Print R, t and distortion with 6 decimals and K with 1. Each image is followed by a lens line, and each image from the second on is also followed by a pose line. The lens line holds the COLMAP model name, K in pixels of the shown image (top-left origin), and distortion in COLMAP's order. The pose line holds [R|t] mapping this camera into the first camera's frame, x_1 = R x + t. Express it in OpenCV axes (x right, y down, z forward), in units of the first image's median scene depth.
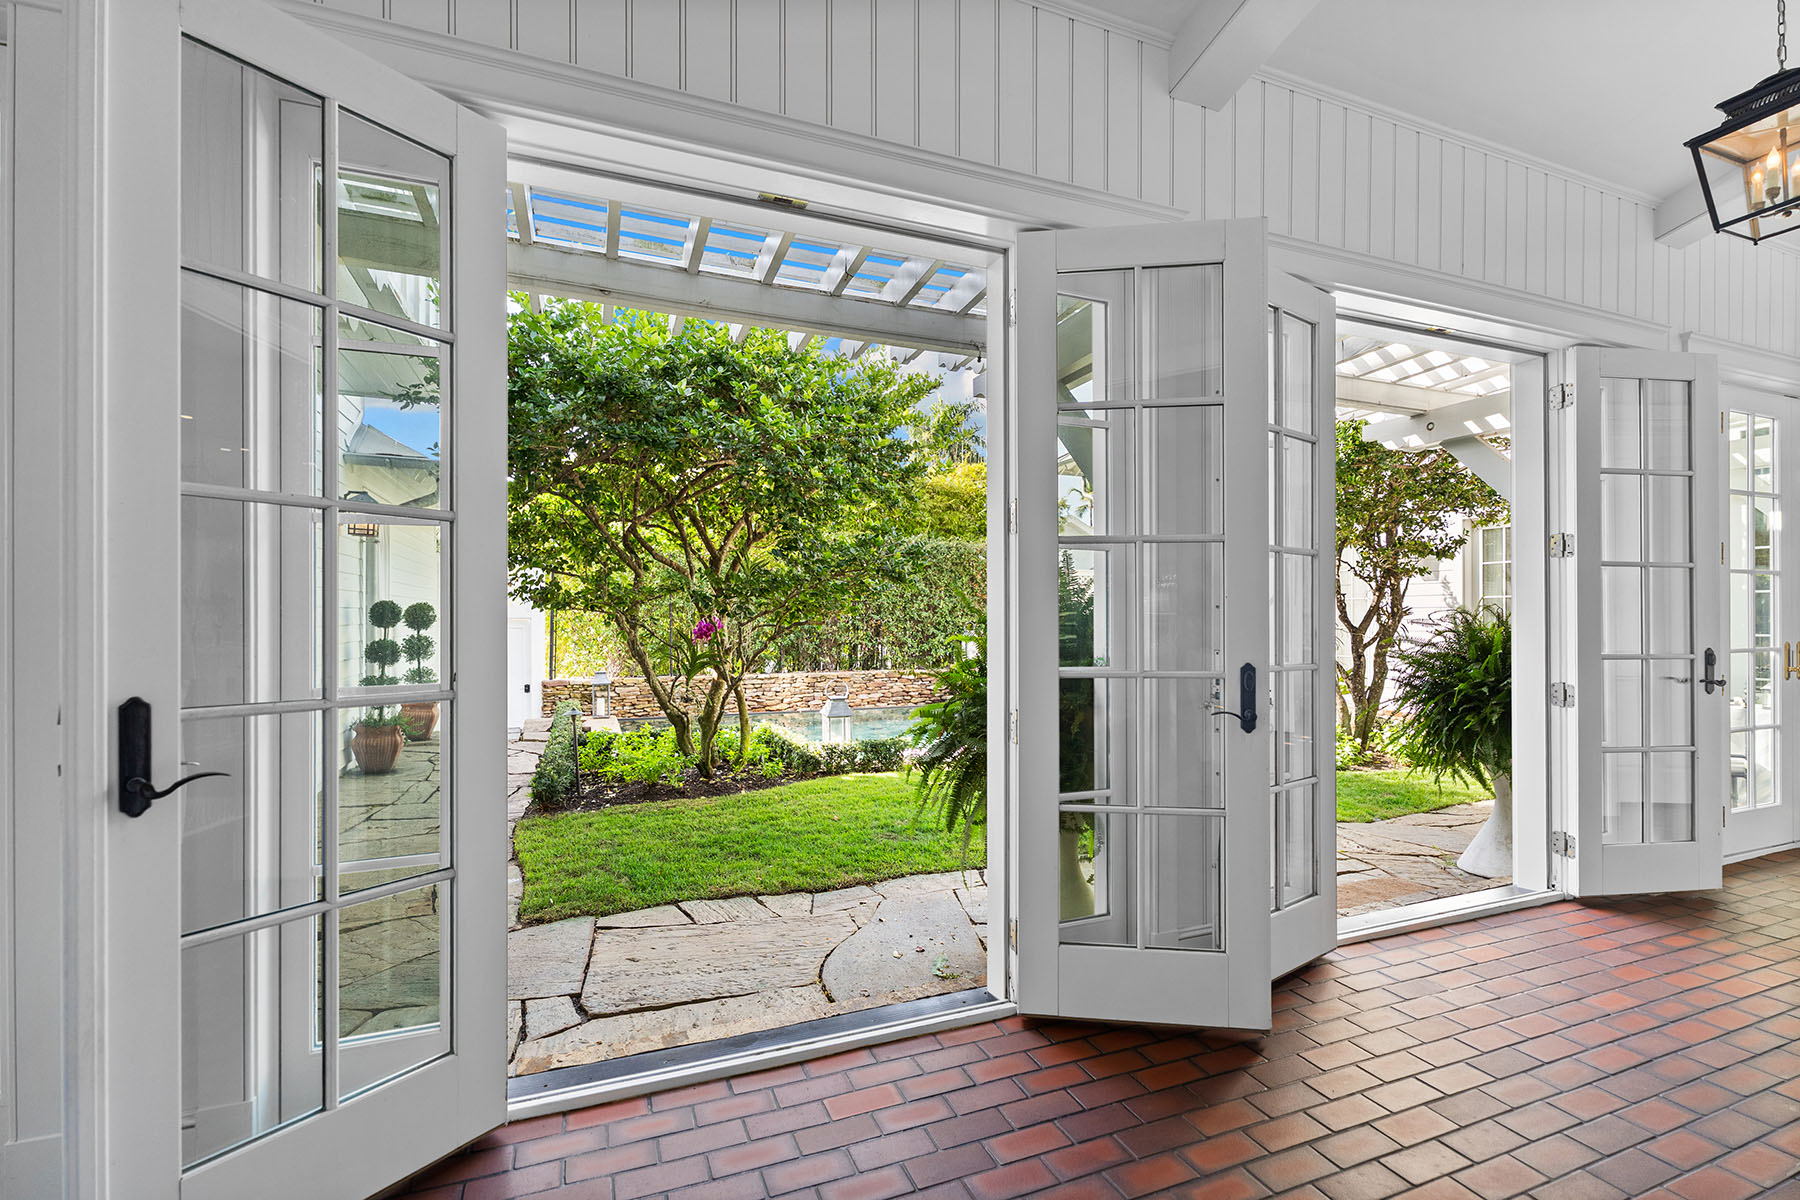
lens RADIAL K [[810.8, 0, 891.3], [0, 810.8, 609.4], [0, 0, 1]] dist [0.001787, -0.001209]
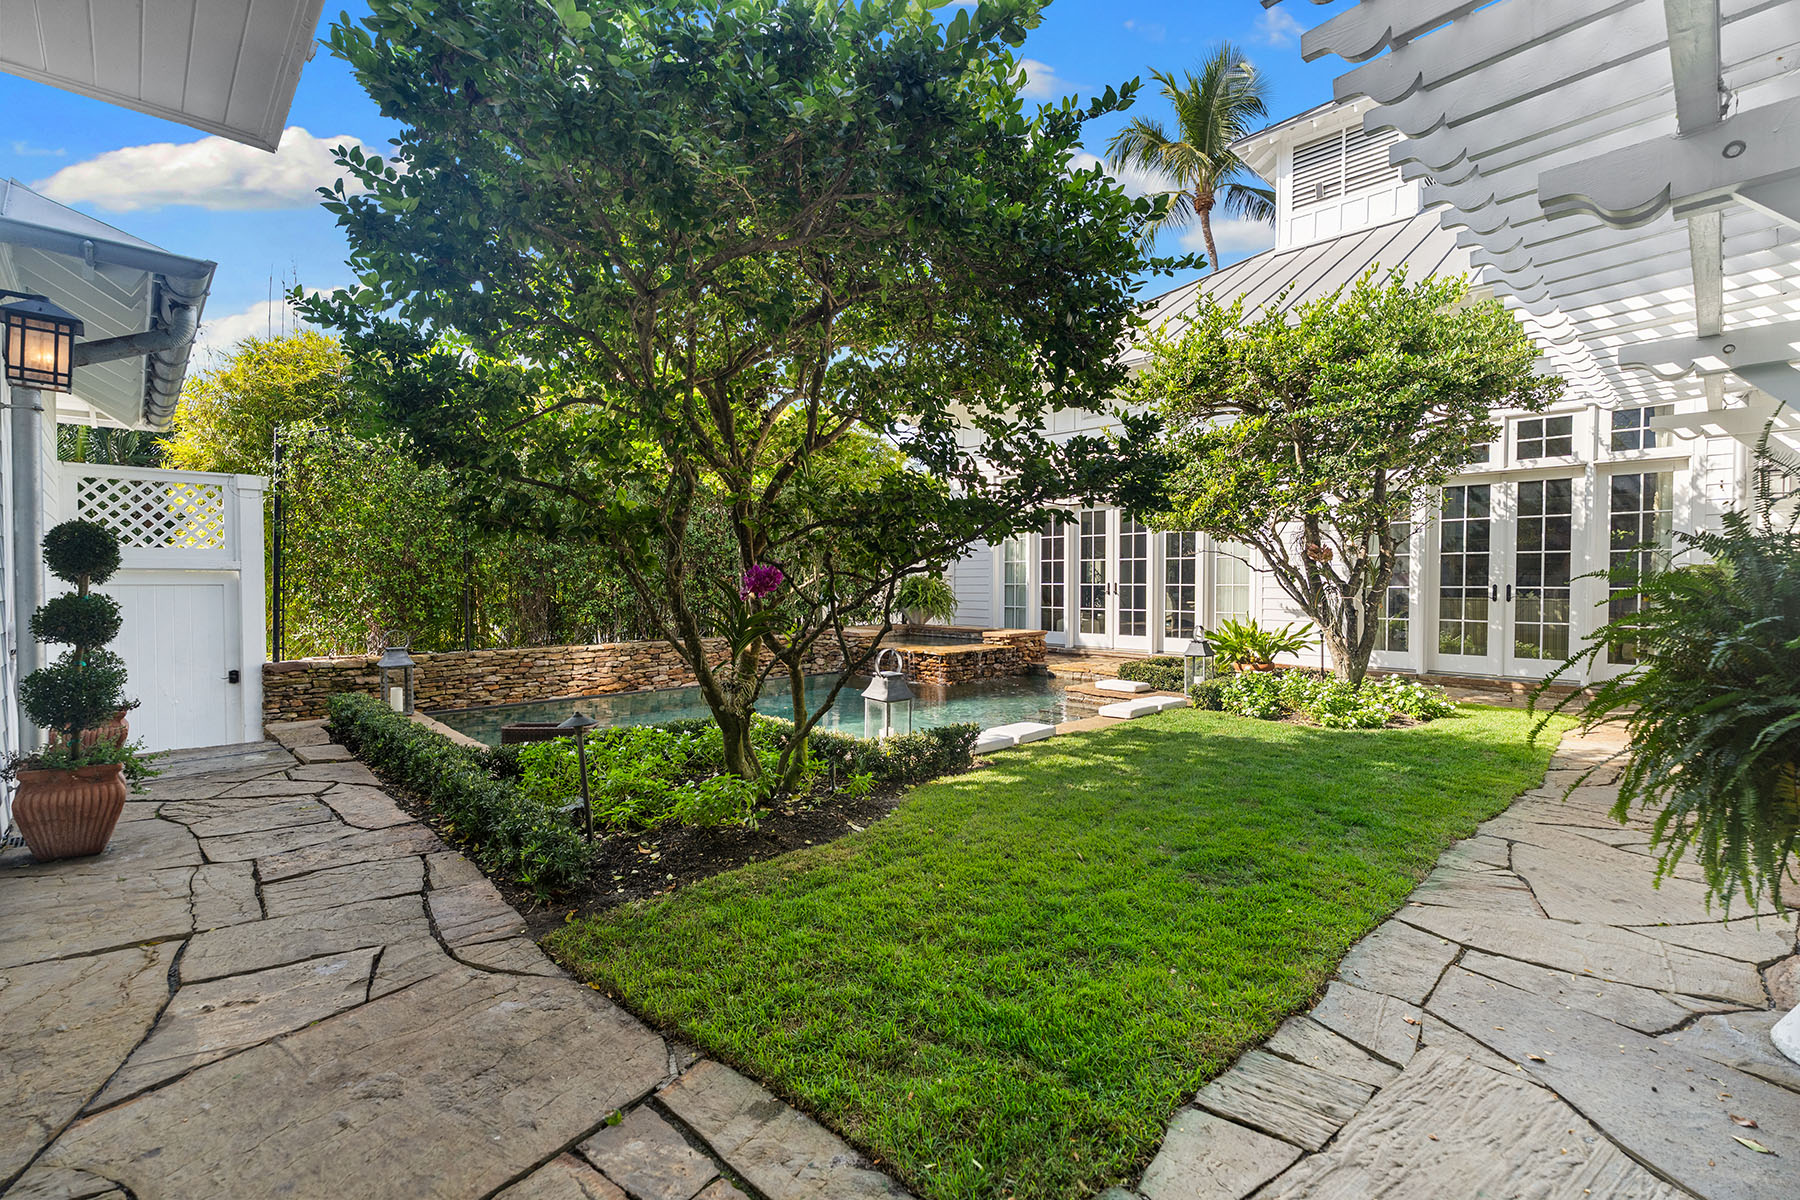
lens RADIAL K [[810.8, 0, 883.0], [0, 810.8, 595.9], [0, 0, 1]] dist [0.001787, -0.001209]
pose [[0.930168, -0.006902, 0.367070, -0.189501], [-0.003167, 0.999635, 0.026819, 0.011864], [-0.367122, -0.026109, 0.929806, 0.186784]]
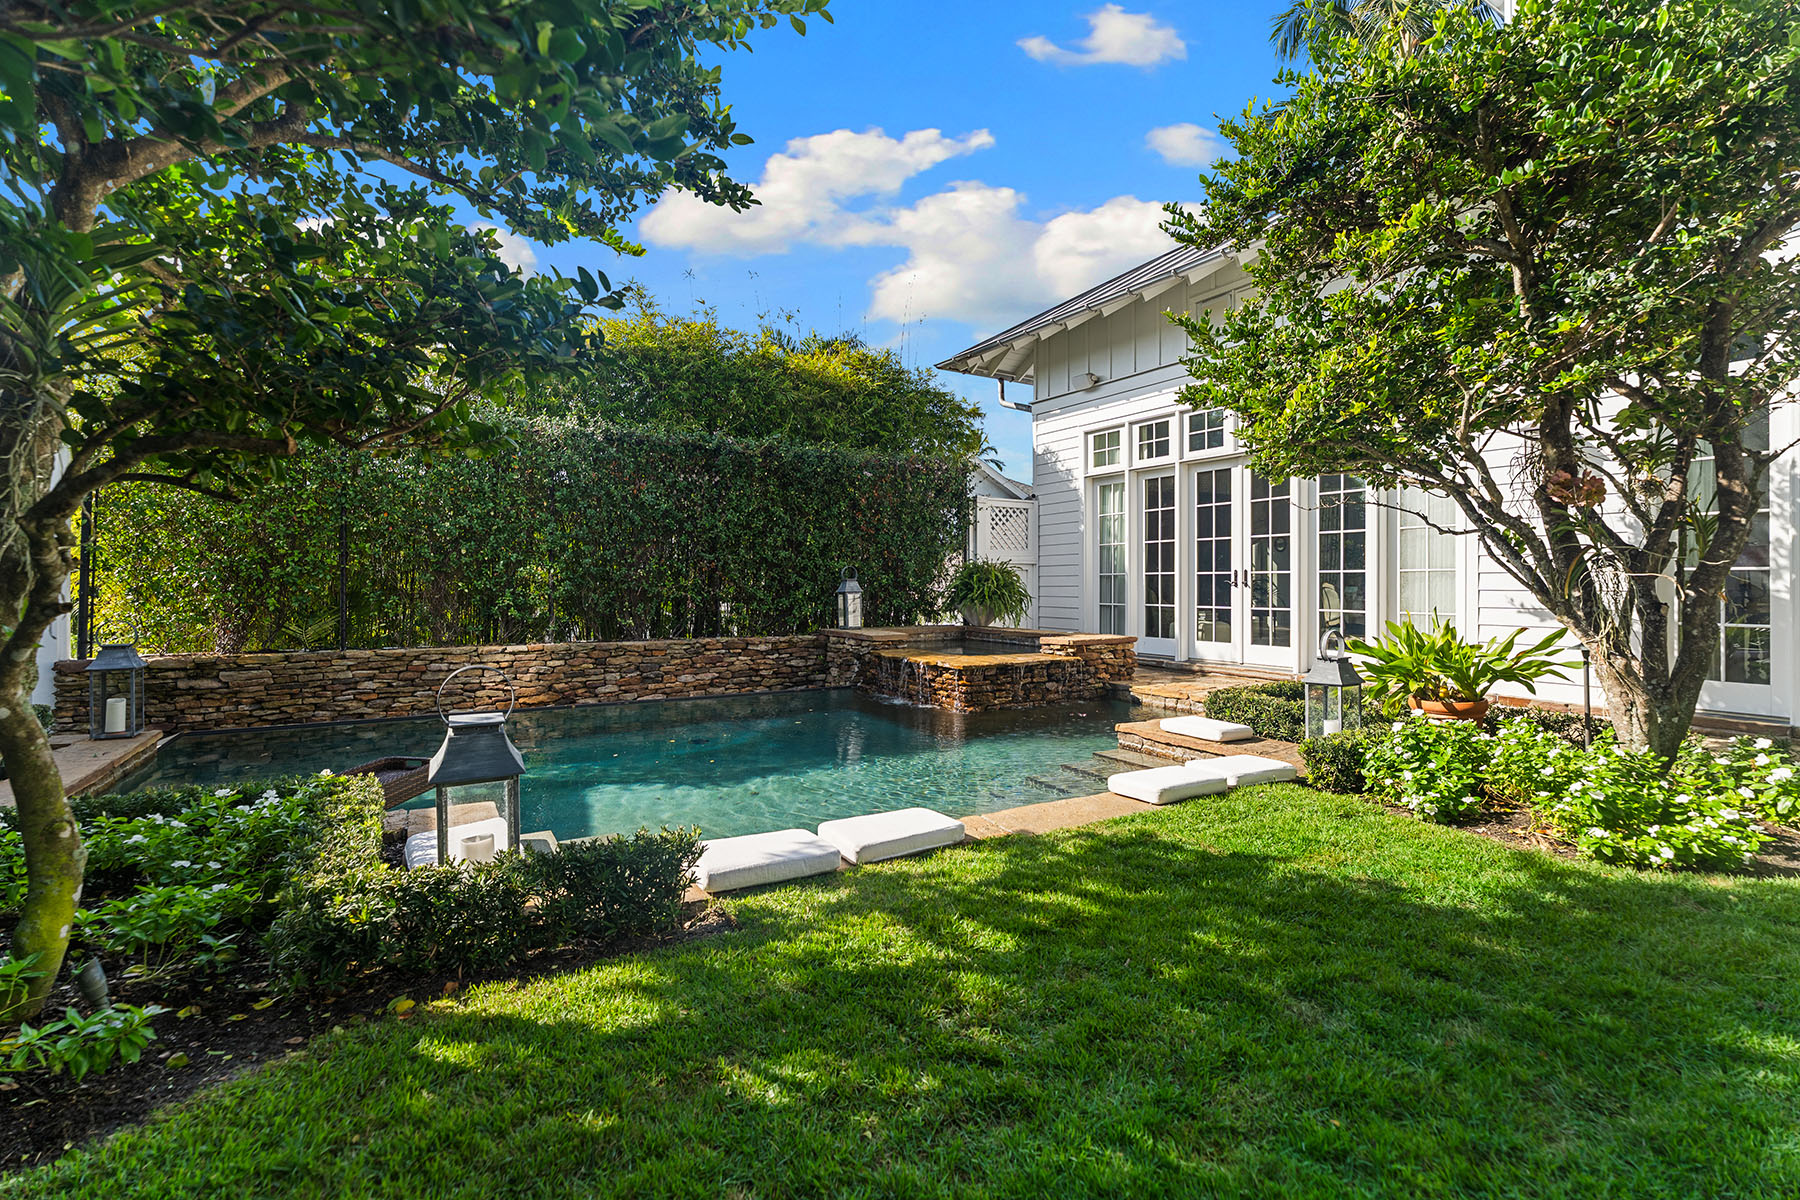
lens RADIAL K [[810.8, 0, 886.5], [0, 810.8, 577.9], [0, 0, 1]] dist [0.001787, -0.001209]
pose [[0.988791, 0.002552, 0.149284, 0.028264], [-0.002735, 0.999996, 0.001021, 0.028363], [-0.149281, -0.001418, 0.988794, 0.362680]]
